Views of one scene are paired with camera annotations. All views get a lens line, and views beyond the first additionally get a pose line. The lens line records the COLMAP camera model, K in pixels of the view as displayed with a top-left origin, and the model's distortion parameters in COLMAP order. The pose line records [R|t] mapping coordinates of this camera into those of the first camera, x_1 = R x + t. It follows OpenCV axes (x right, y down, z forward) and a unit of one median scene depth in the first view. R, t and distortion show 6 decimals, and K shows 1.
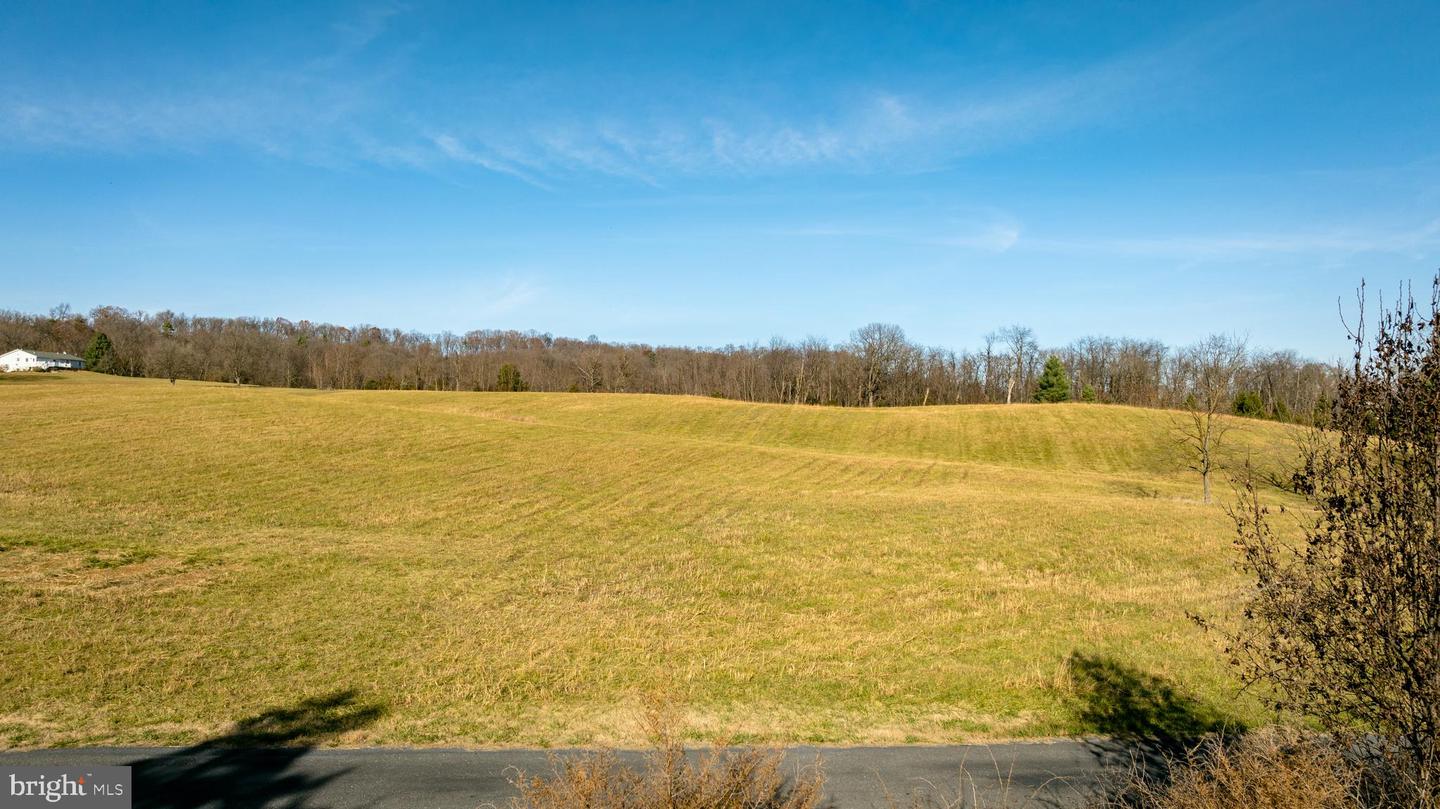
lens RADIAL K [[1017.5, 0, 719.9], [0, 1017.5, 403.5], [0, 0, 1]] dist [-0.025821, 0.018009]
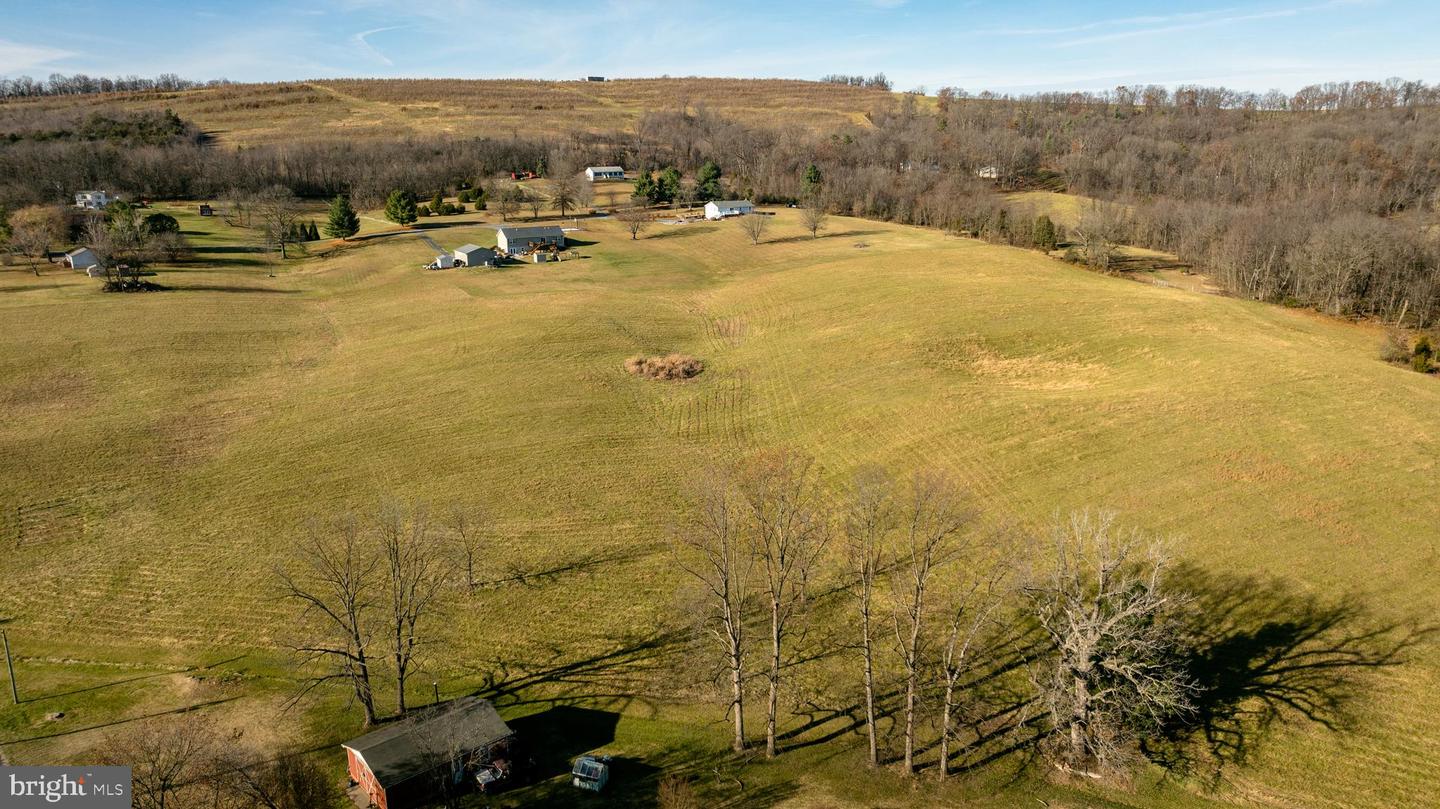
lens RADIAL K [[1017.5, 0, 721.7], [0, 1017.5, 407.6], [0, 0, 1]] dist [-0.025821, 0.018009]
pose [[0.613416, 0.201627, -0.763589, 0.503175], [0.025921, 0.961201, 0.274629, -0.168428], [0.789334, -0.188255, 0.584390, 0.082193]]
